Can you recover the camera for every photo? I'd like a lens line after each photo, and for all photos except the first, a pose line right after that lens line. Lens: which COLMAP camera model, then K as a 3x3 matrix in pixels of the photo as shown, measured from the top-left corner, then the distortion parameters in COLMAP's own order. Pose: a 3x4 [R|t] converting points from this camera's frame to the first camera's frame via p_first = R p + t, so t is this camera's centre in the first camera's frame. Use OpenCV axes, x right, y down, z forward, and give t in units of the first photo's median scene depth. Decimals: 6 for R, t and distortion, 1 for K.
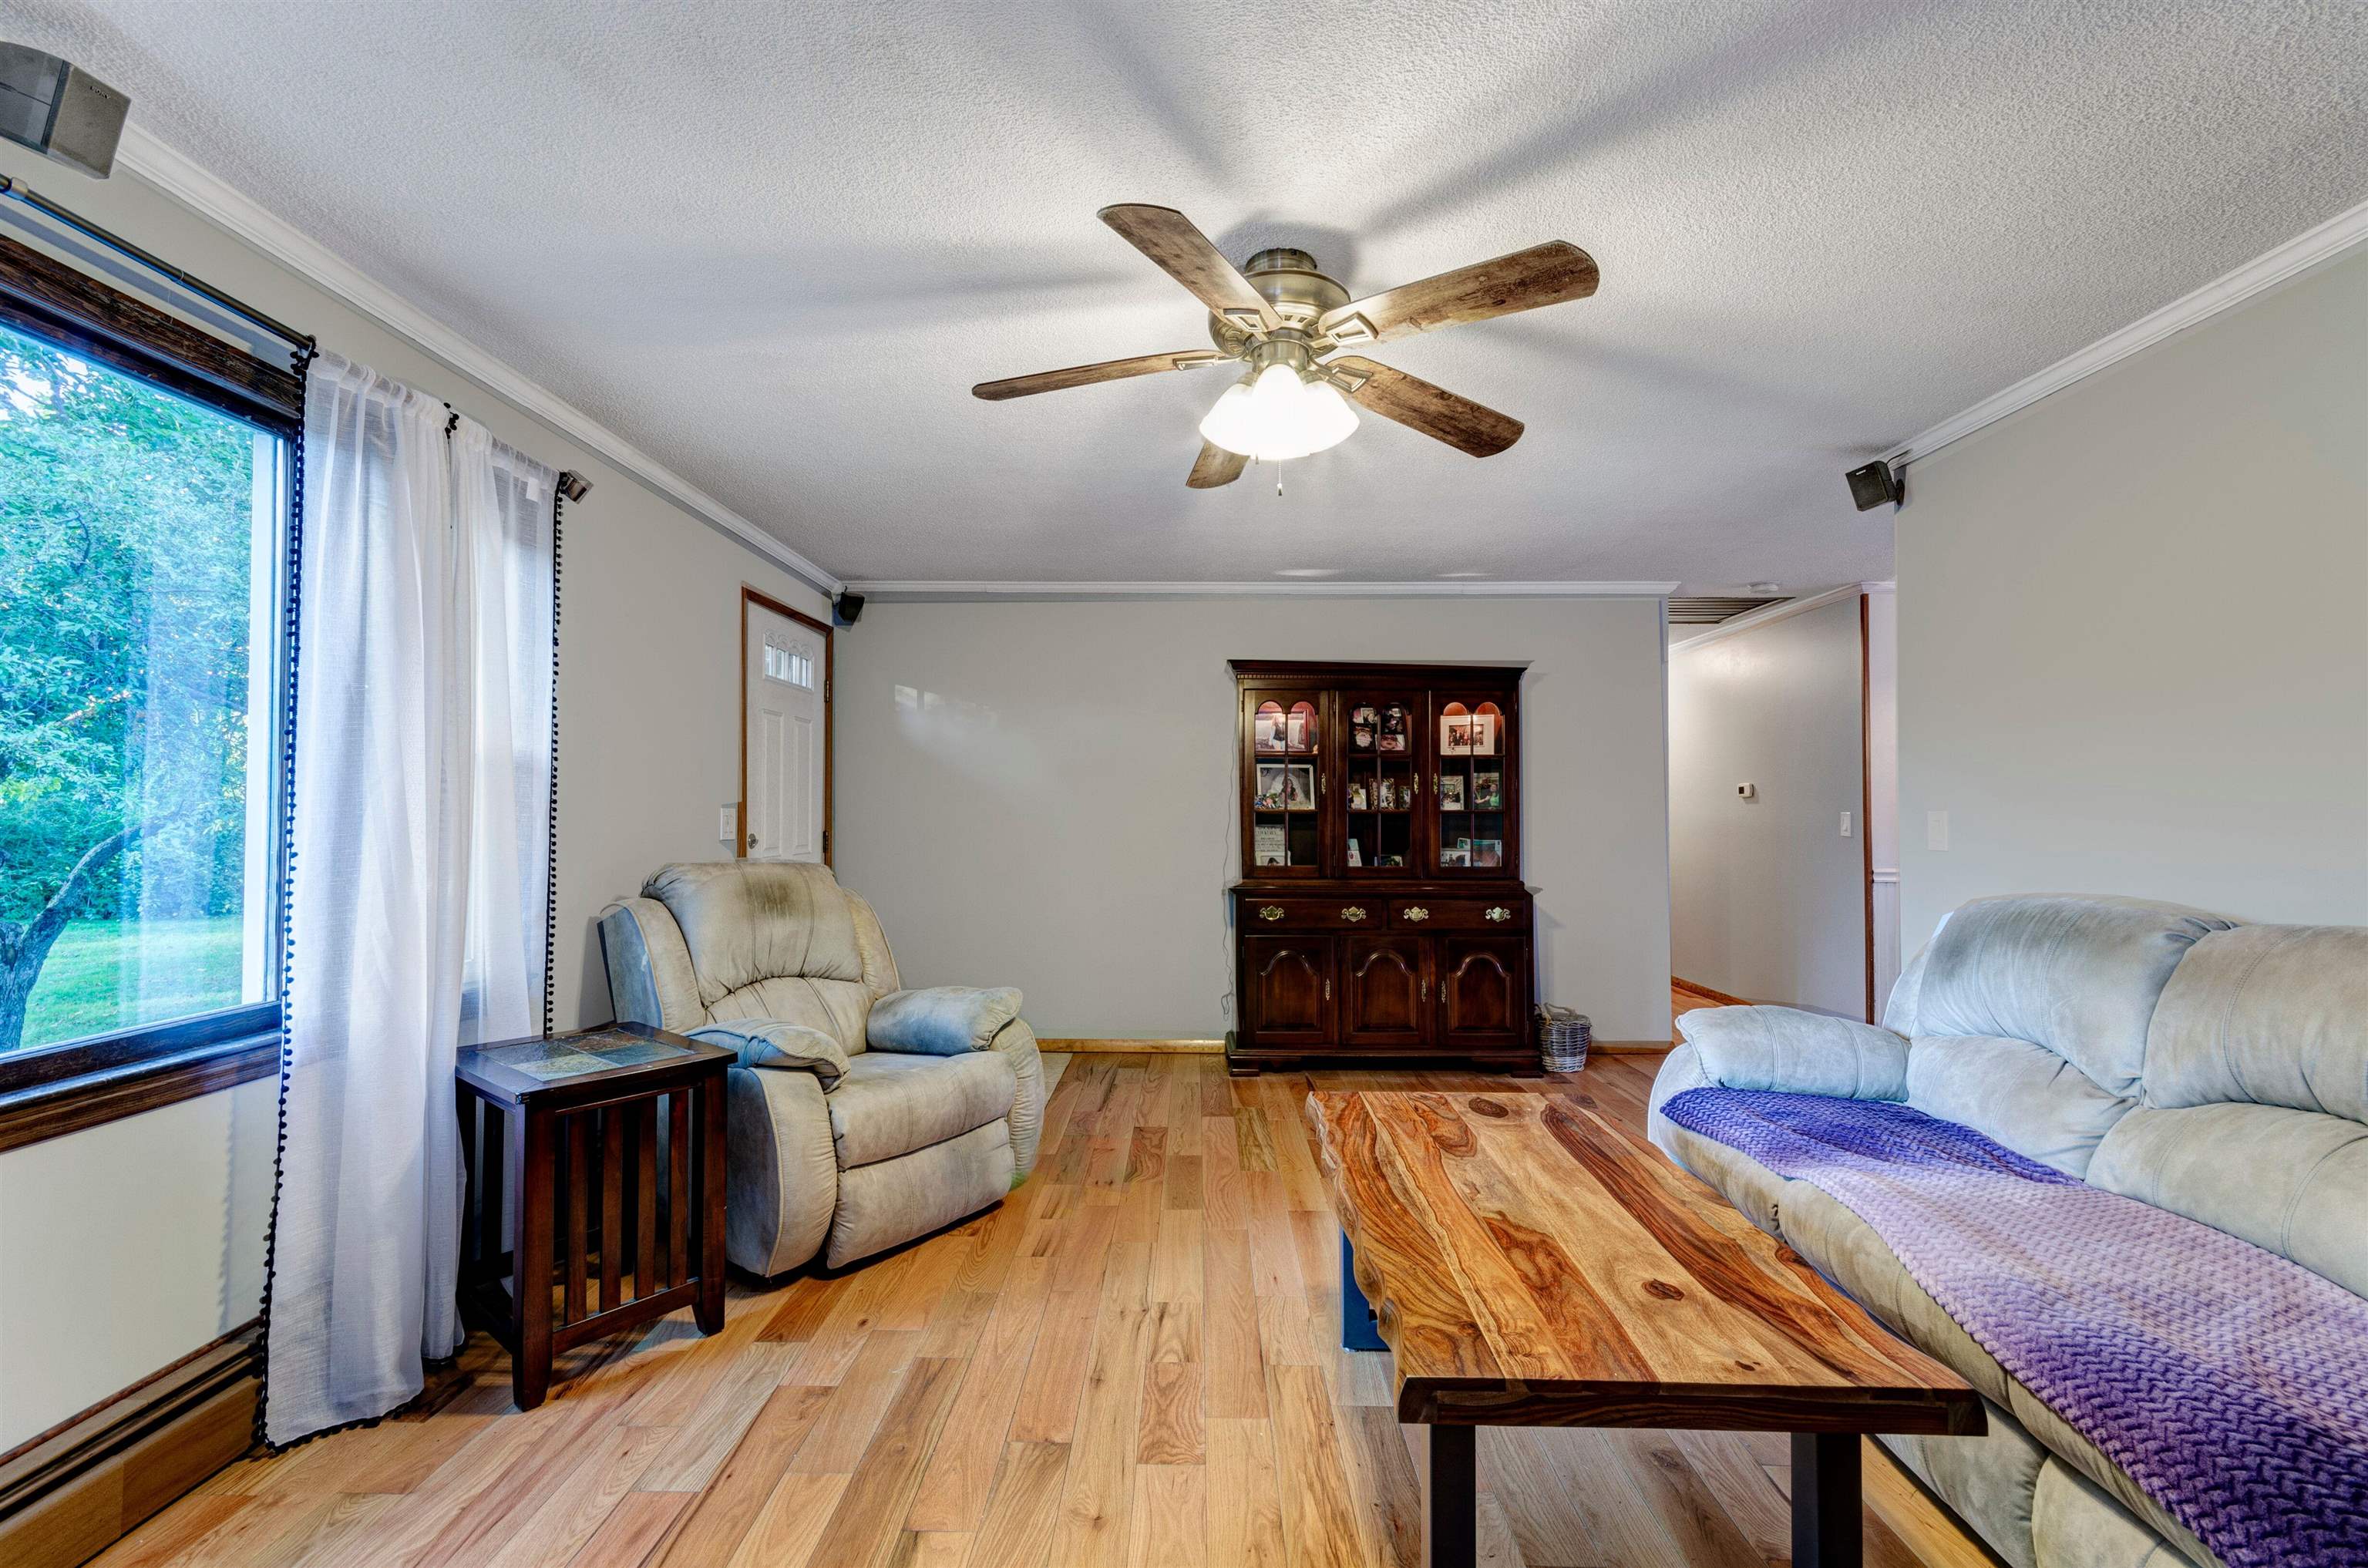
lens RADIAL K [[1046.9, 0, 1175.6], [0, 1046.9, 802.6], [0, 0, 1]] dist [0.004950, 0.000416]
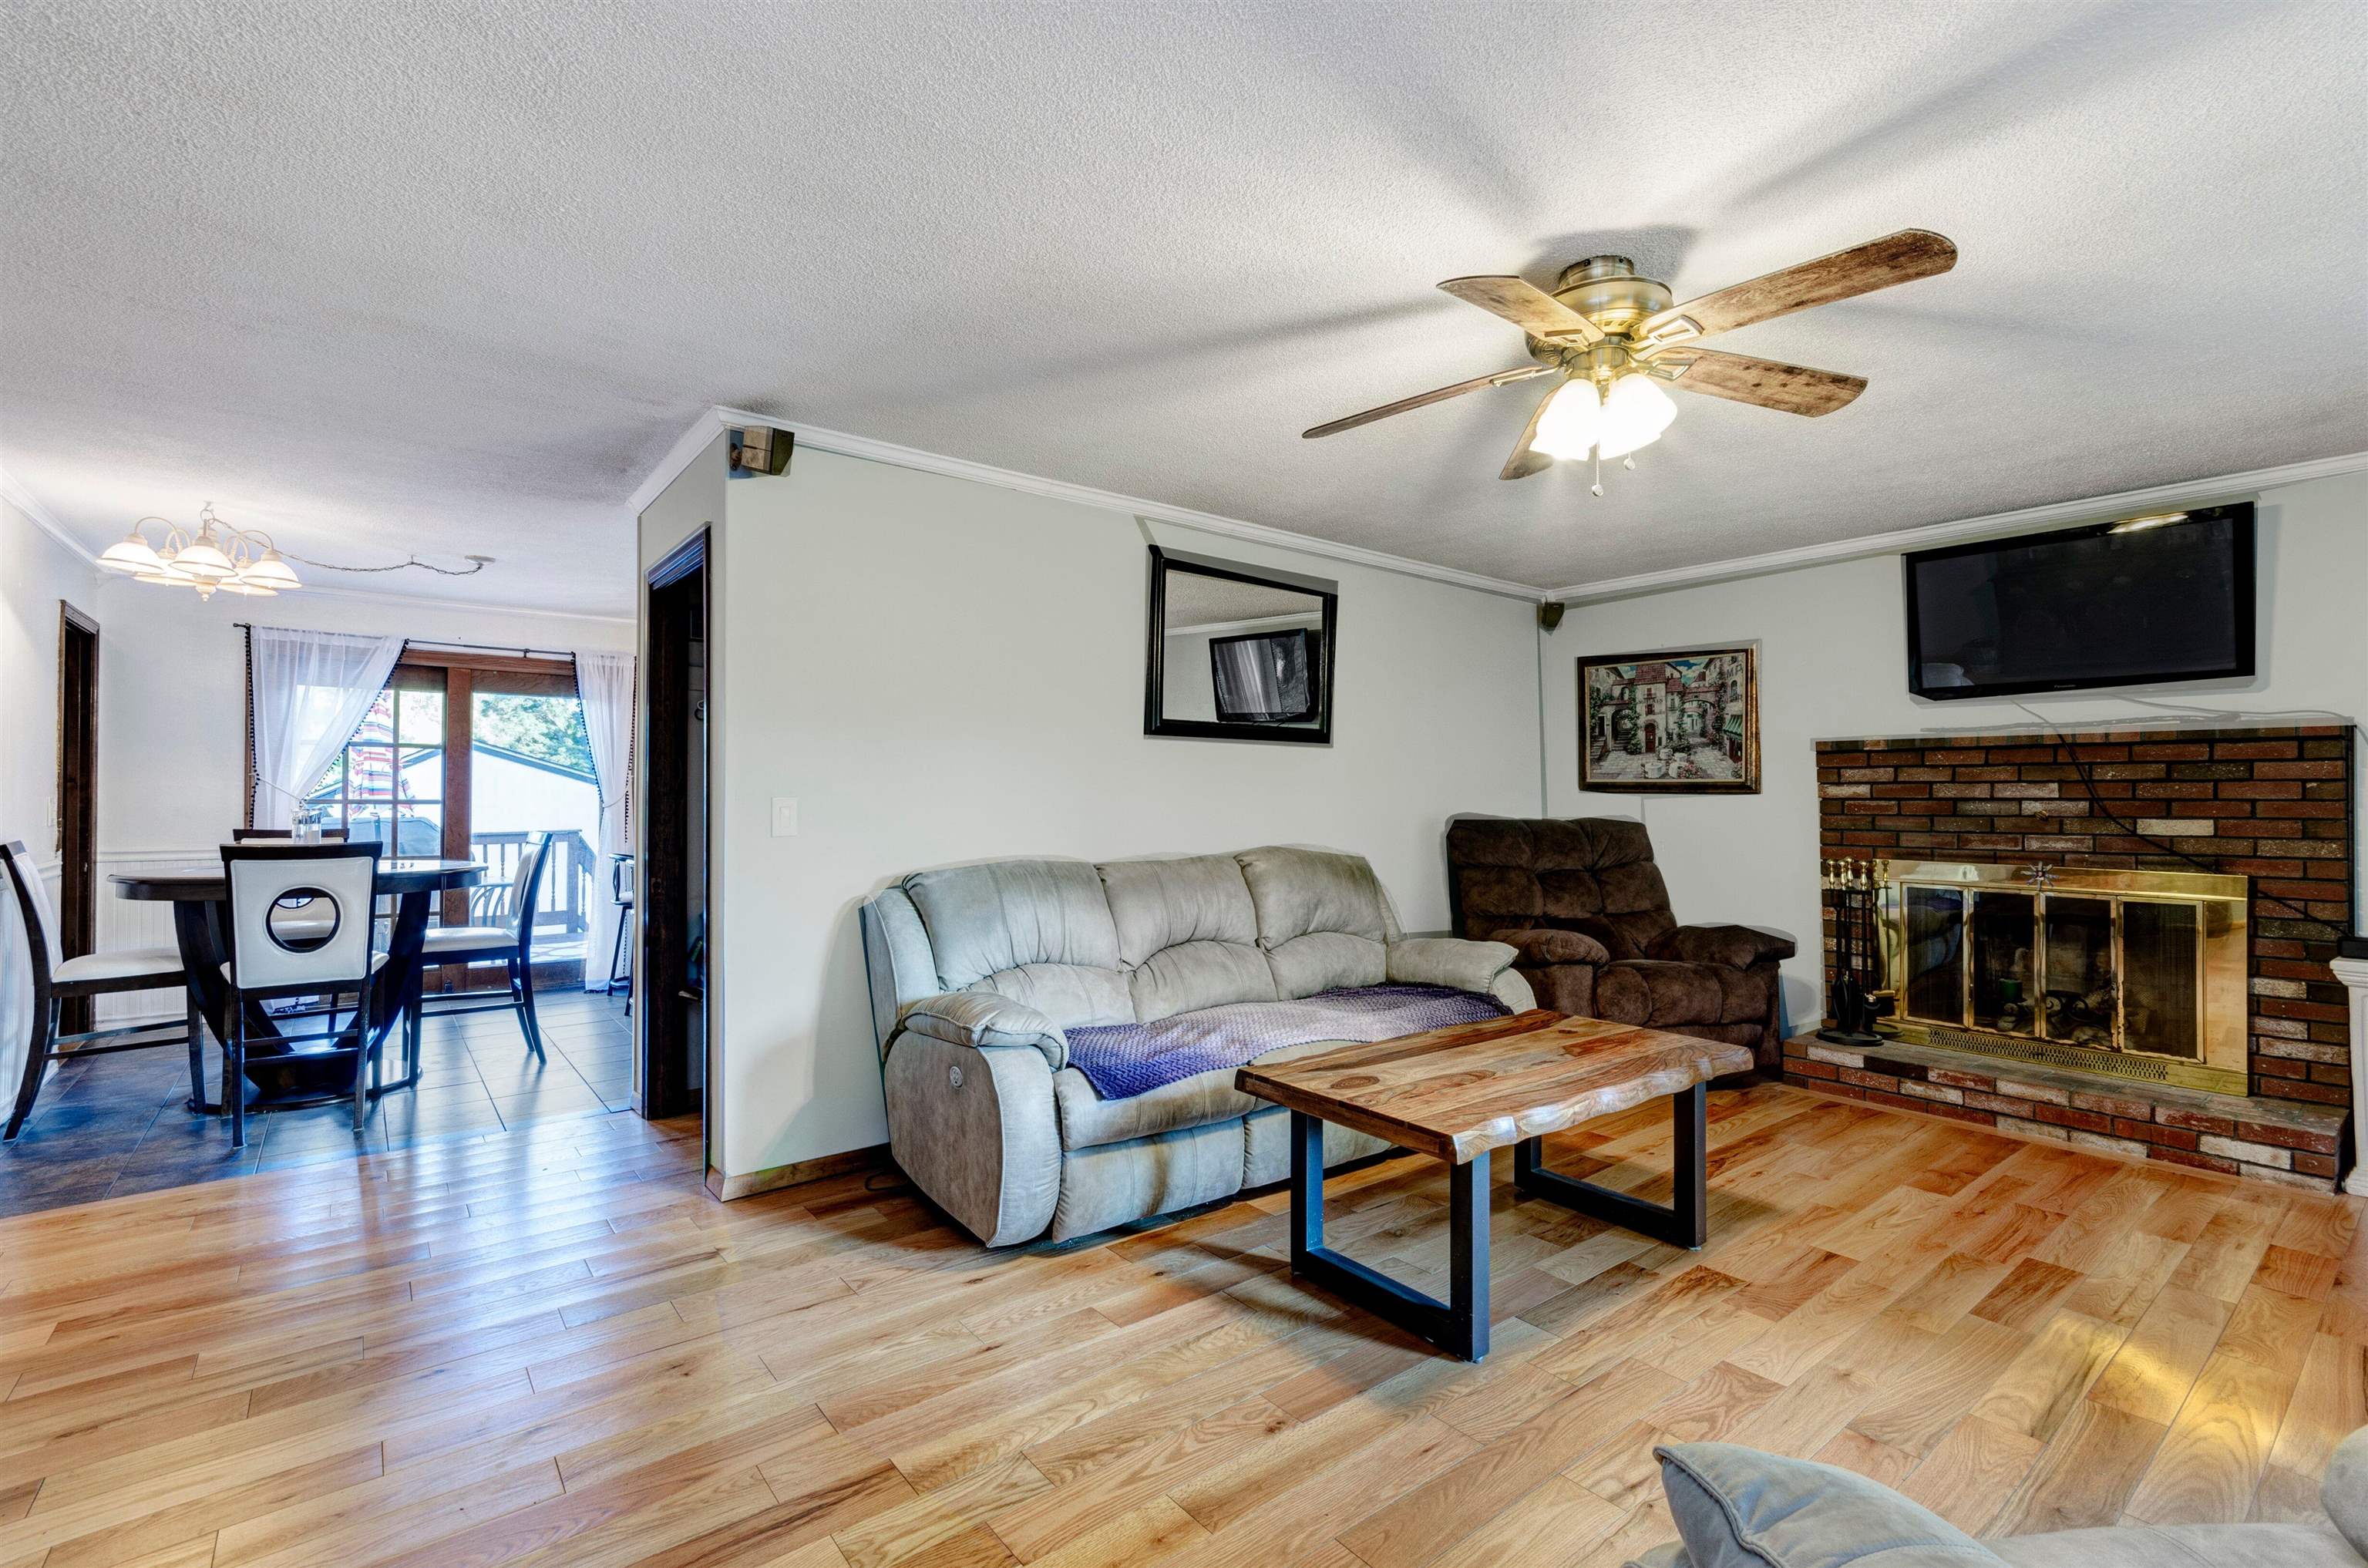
lens RADIAL K [[1037.5, 0, 1168.8], [0, 1037.5, 791.7], [0, 0, 1]] dist [-0.000380, 0.000006]
pose [[-0.628342, 0.003454, 0.777929, -0.447141], [-0.009970, 0.999872, -0.012492, 0.017291], [-0.777873, -0.015605, -0.628227, 2.044952]]
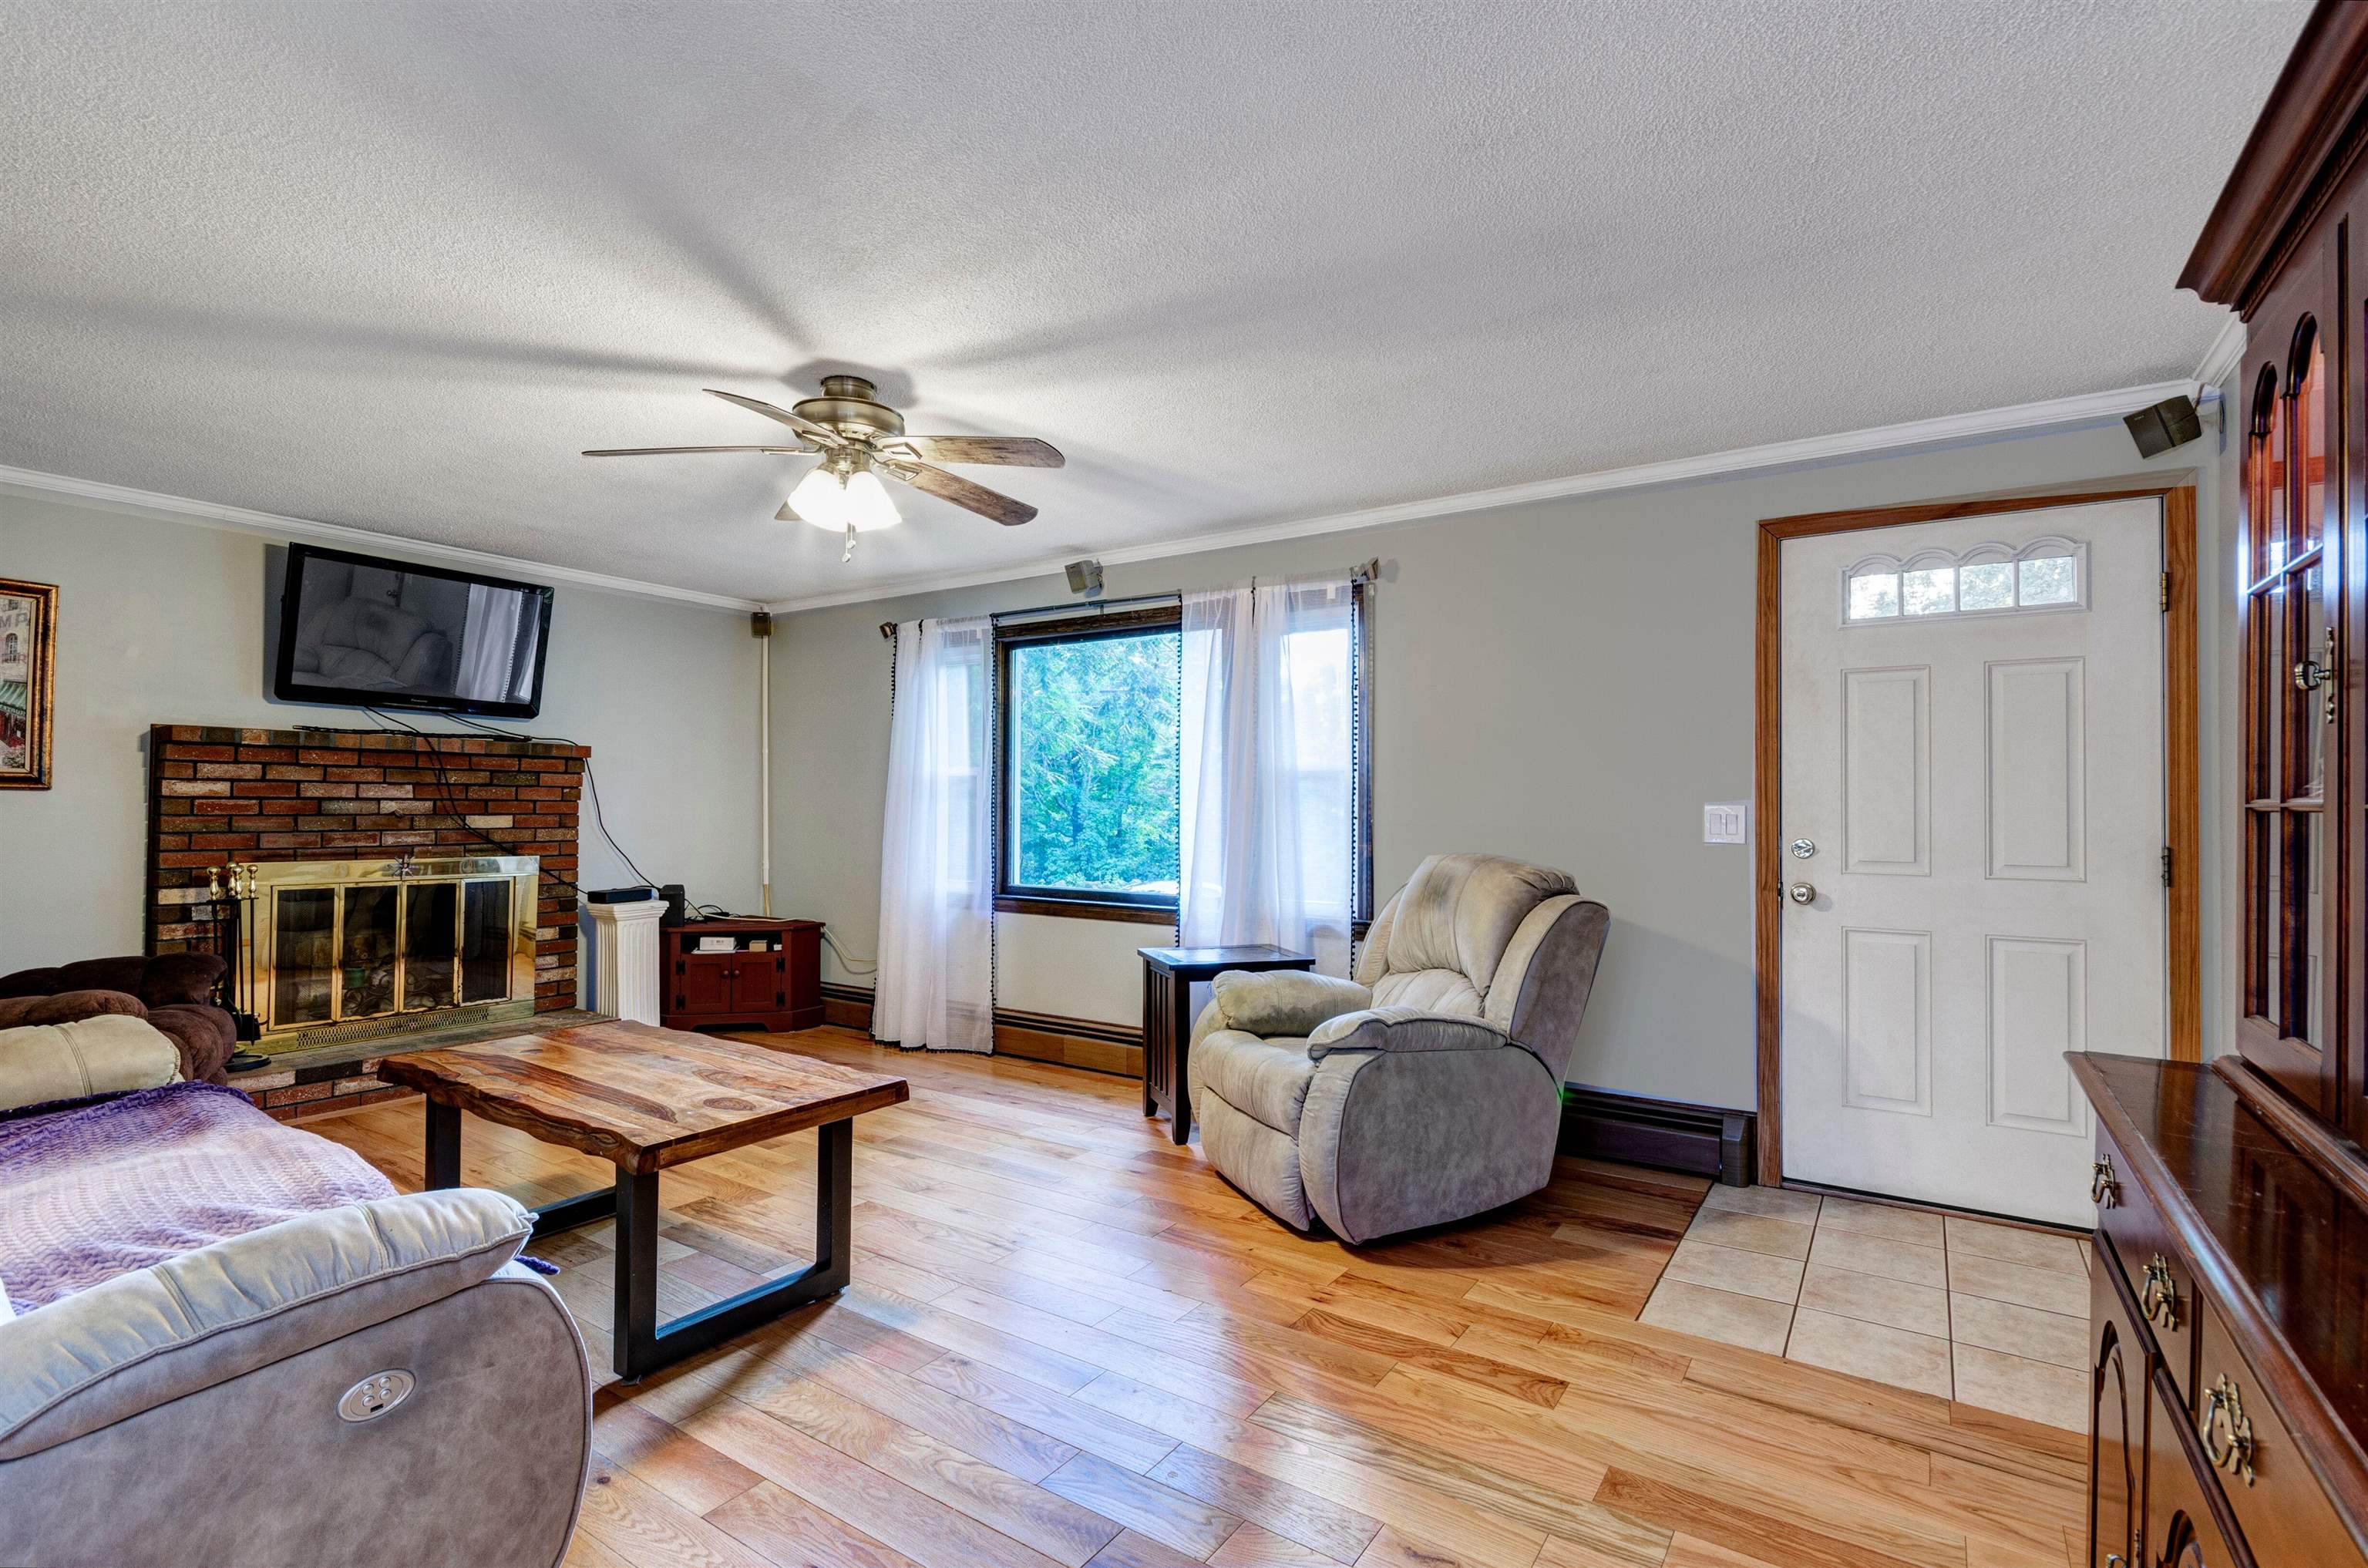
lens RADIAL K [[1098.7, 0, 1176.5], [0, 1098.7, 789.7], [0, 0, 1]] dist [-0.006998, -0.001317]
pose [[-0.547373, -0.017237, -0.836711, 1.056618], [0.001658, 0.999764, -0.021680, 0.023456], [0.836887, -0.013254, -0.547215, 2.172244]]
